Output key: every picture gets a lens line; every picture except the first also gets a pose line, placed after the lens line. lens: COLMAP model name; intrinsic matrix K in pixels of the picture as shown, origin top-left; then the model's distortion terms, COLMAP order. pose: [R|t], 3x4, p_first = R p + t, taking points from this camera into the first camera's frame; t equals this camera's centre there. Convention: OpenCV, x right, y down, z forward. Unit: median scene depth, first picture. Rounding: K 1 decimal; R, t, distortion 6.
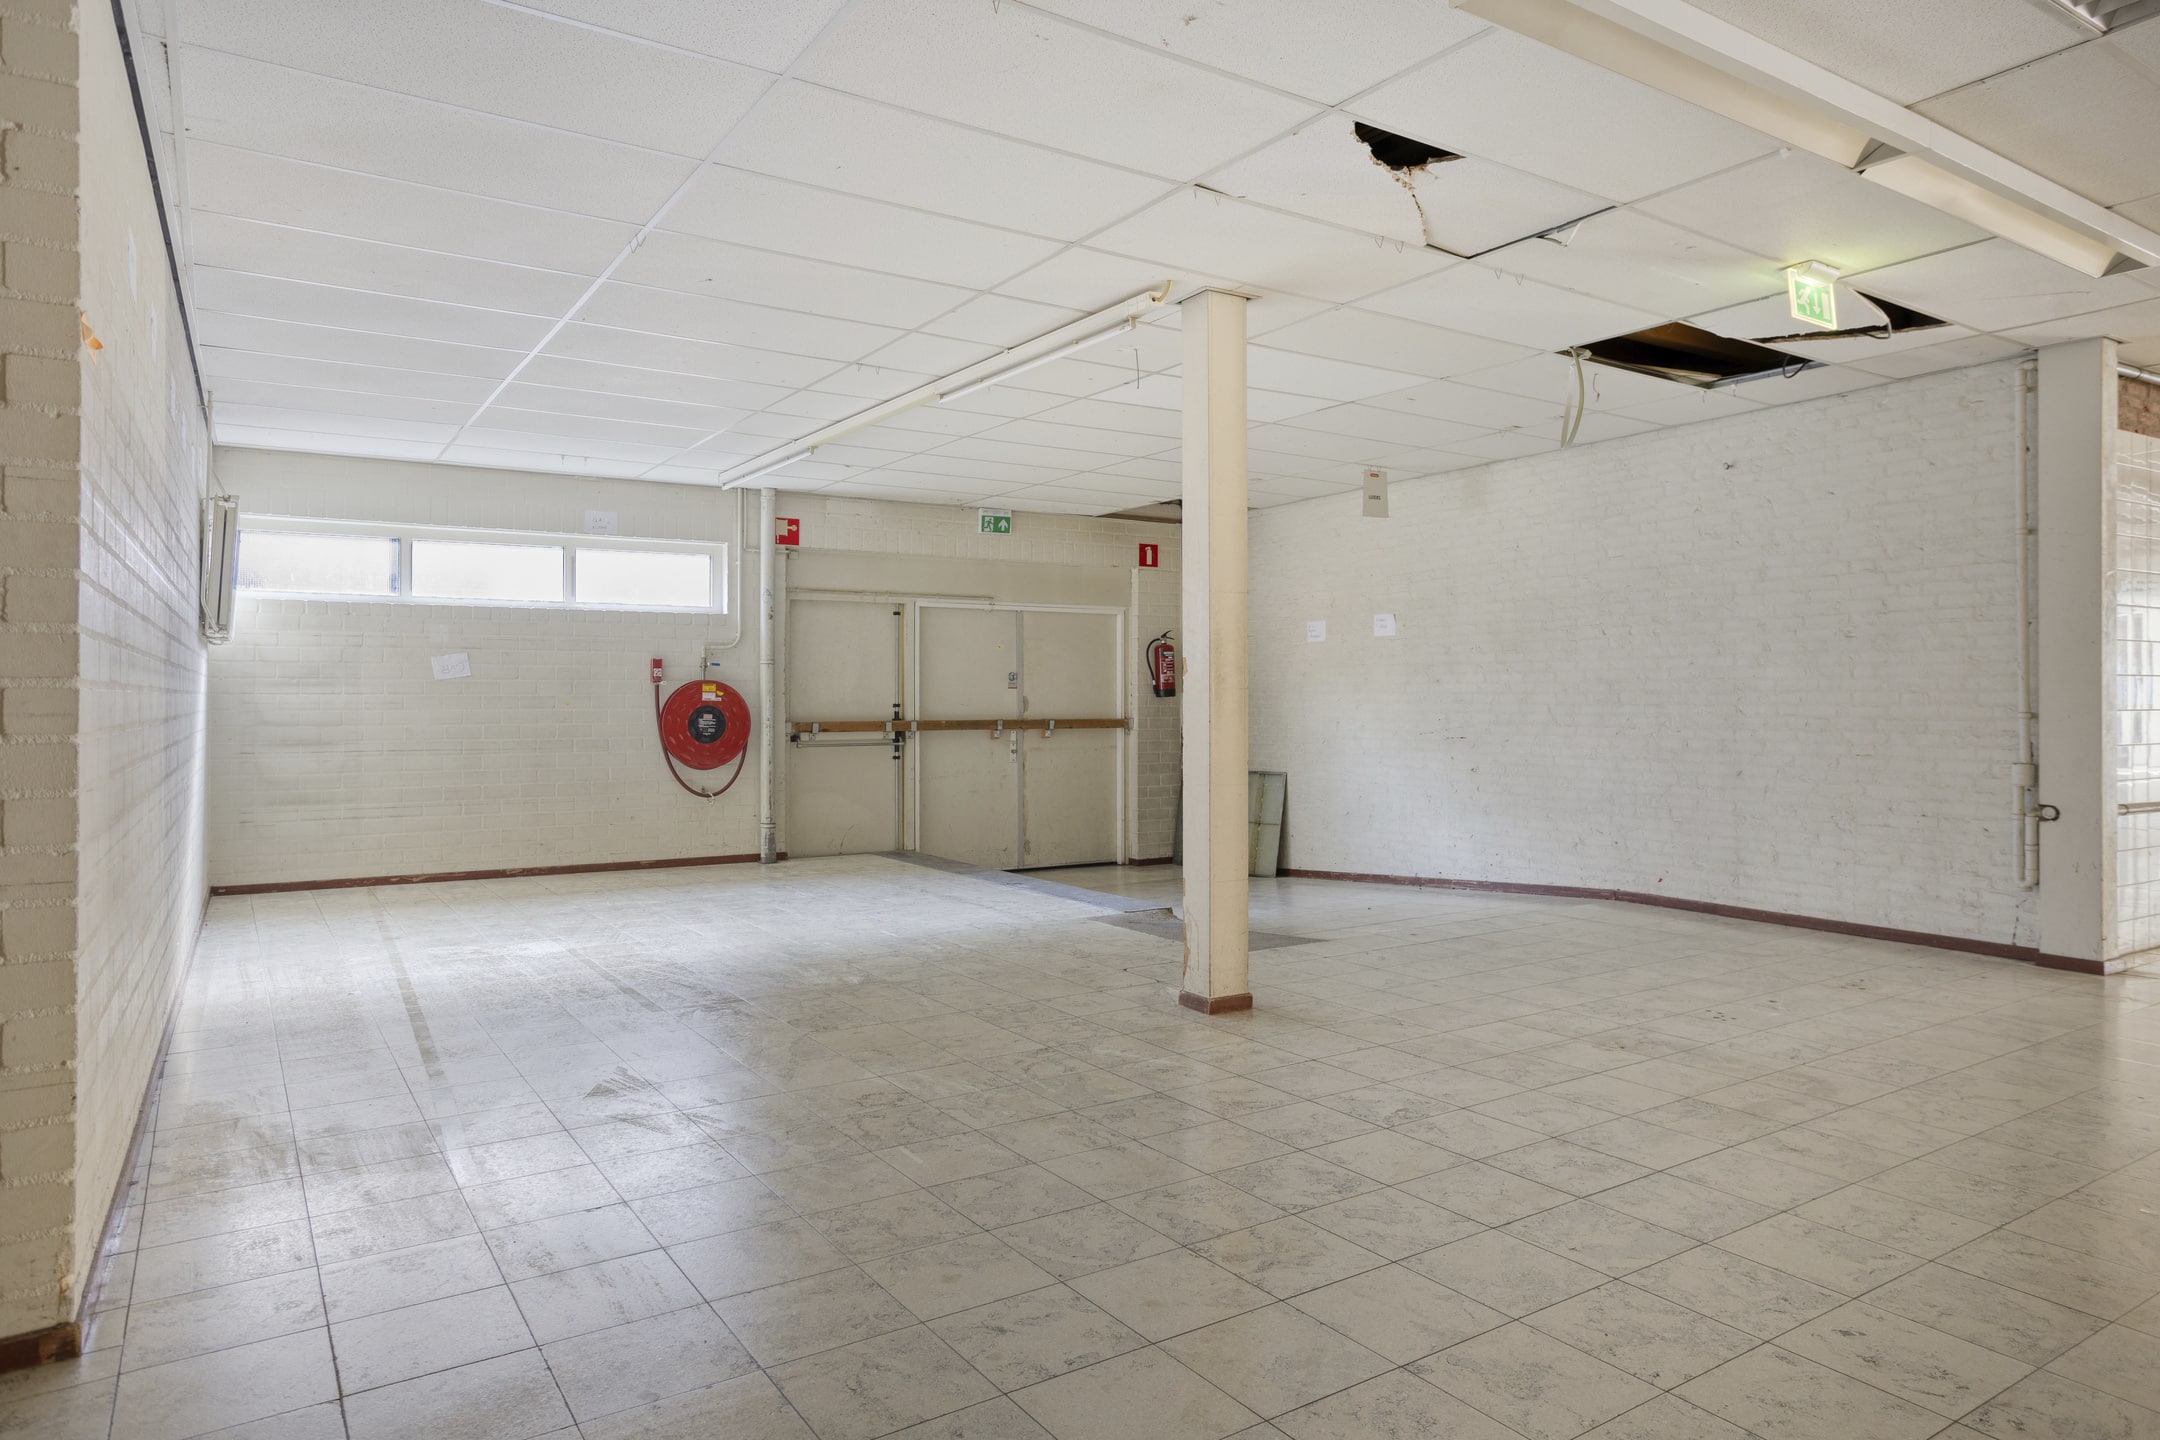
lens RADIAL K [[1330.8, 0, 1080.0], [0, 1330.8, 720.0], [0, 0, 1]] dist [-0.045014, -0.000098]
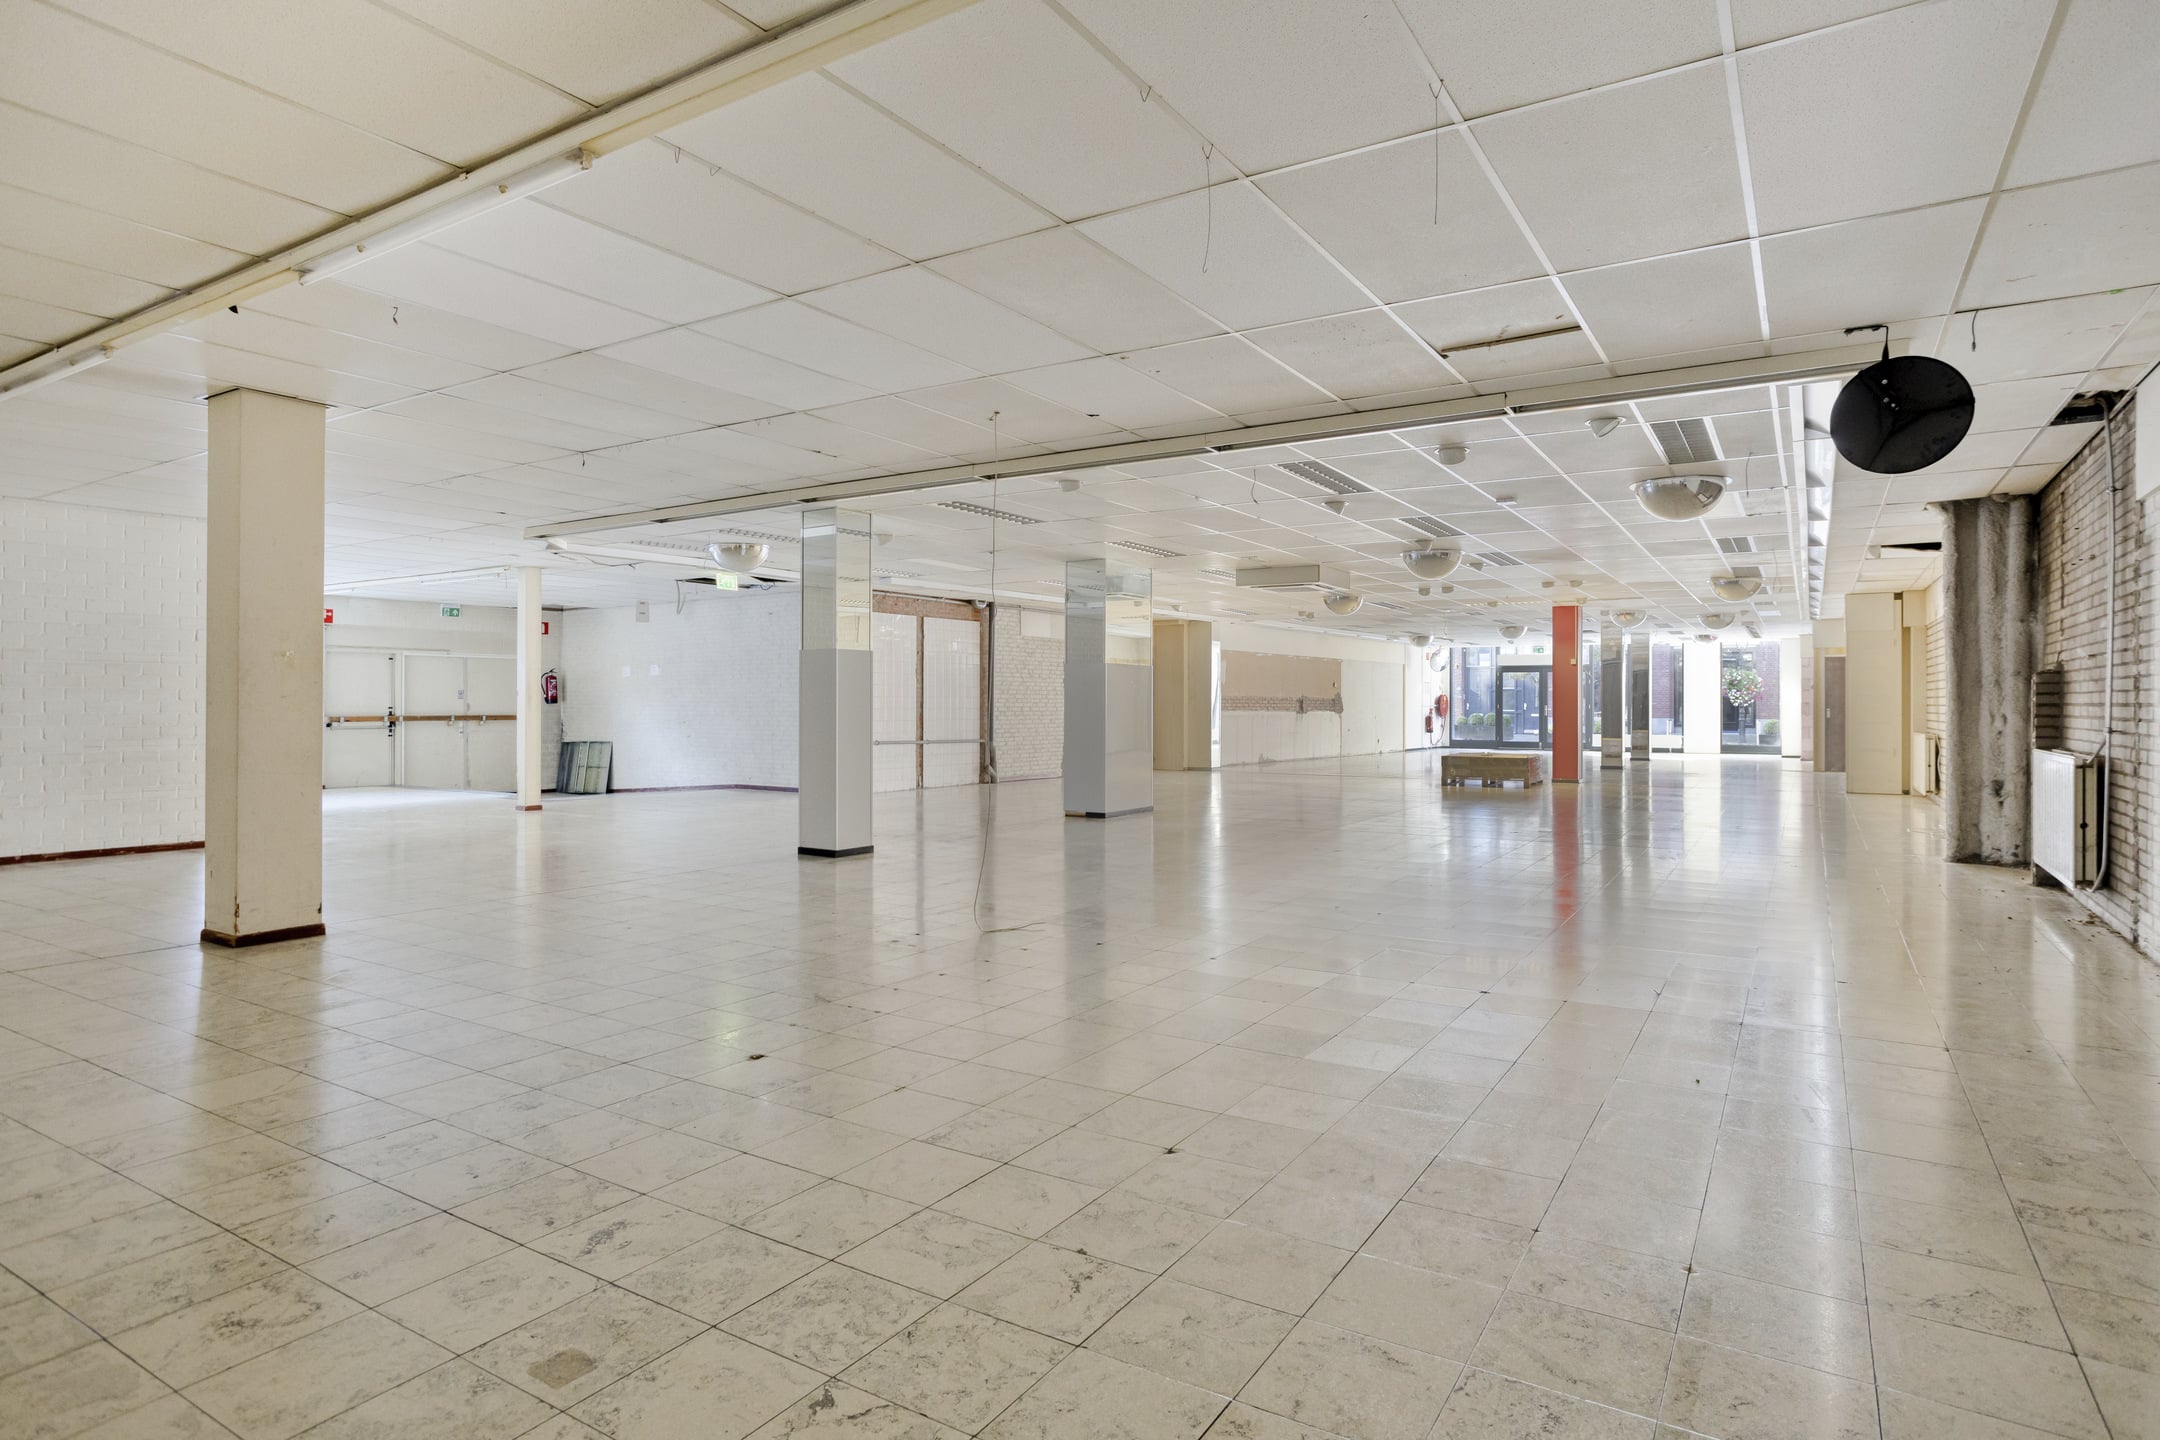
lens RADIAL K [[1168.2, 0, 1076.1], [0, 1168.2, 700.4], [0, 0, 1]] dist [-0.003704, -0.000779]
pose [[0.912440, 0.004439, 0.409186, 0.071418], [0.002405, 0.999866, -0.016209, 0.007665], [-0.409203, 0.015774, 0.912307, -0.901338]]
